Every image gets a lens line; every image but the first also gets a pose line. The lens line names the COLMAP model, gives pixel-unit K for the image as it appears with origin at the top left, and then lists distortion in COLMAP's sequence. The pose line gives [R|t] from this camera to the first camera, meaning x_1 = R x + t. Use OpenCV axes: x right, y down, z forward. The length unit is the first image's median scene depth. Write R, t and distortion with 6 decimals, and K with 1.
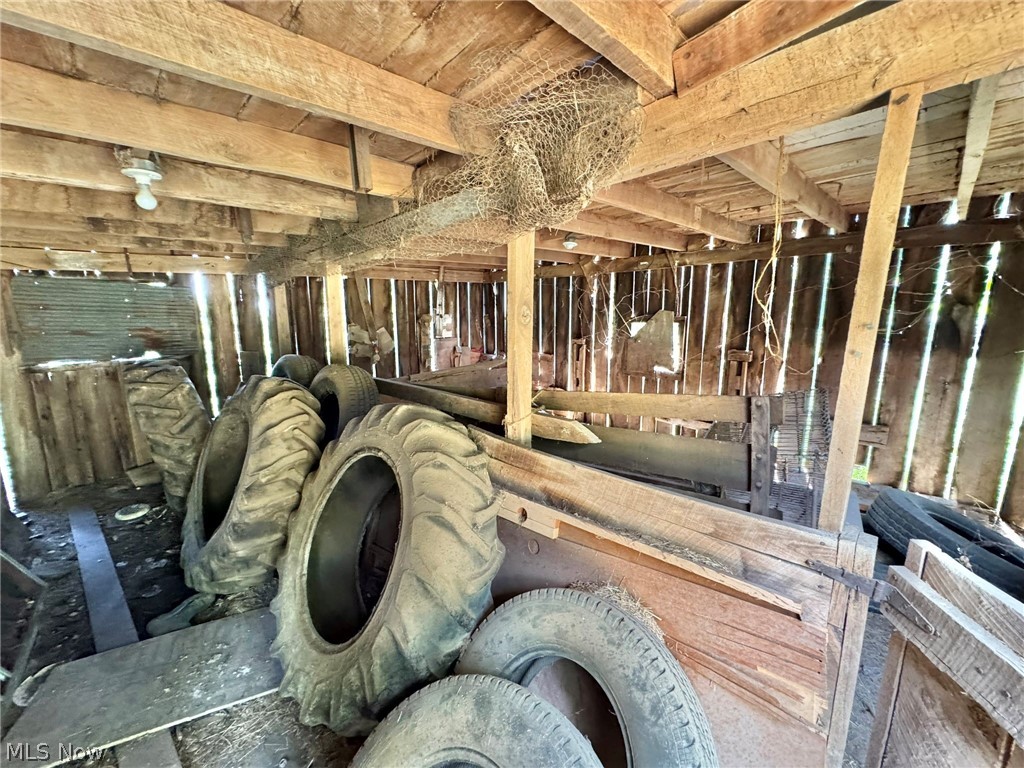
lens RADIAL K [[407.2, 0, 511.0], [0, 407.2, 383.8], [0, 0, 1]] dist [-0.003217, -0.000153]
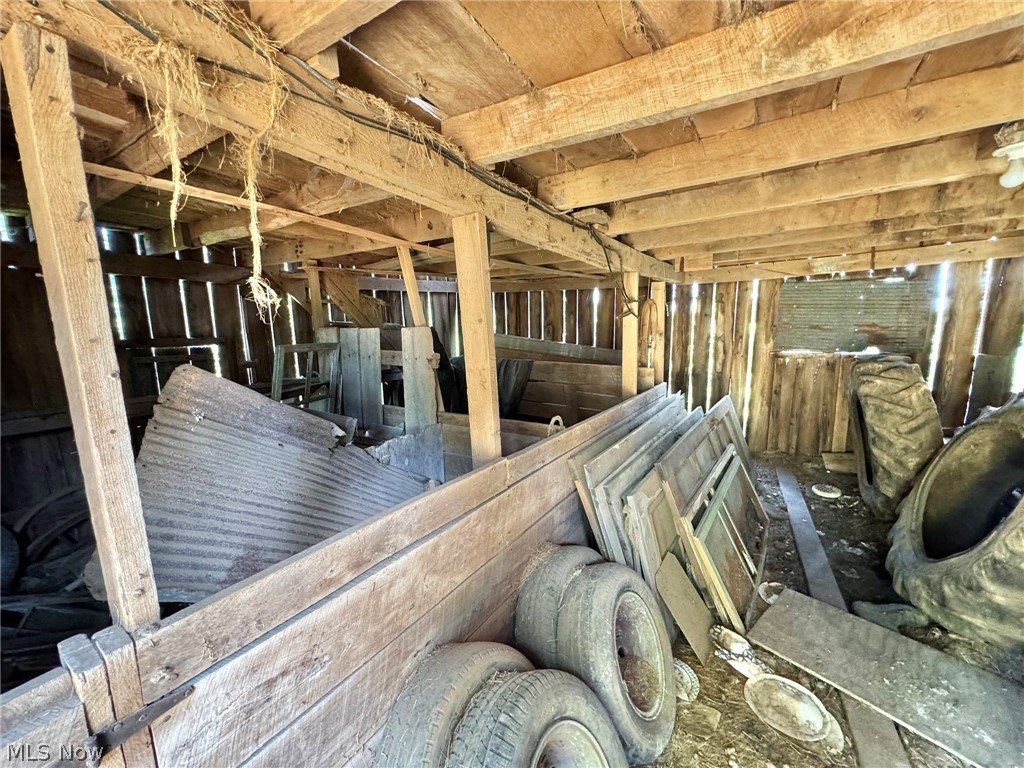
lens RADIAL K [[407.2, 0, 511.0], [0, 407.2, 383.8], [0, 0, 1]] dist [-0.003217, -0.000153]
pose [[0.211278, 0.149584, -0.965912, -0.107742], [-0.148071, 0.981713, 0.119642, 0.029732], [0.966145, 0.117746, 0.229564, -0.123929]]
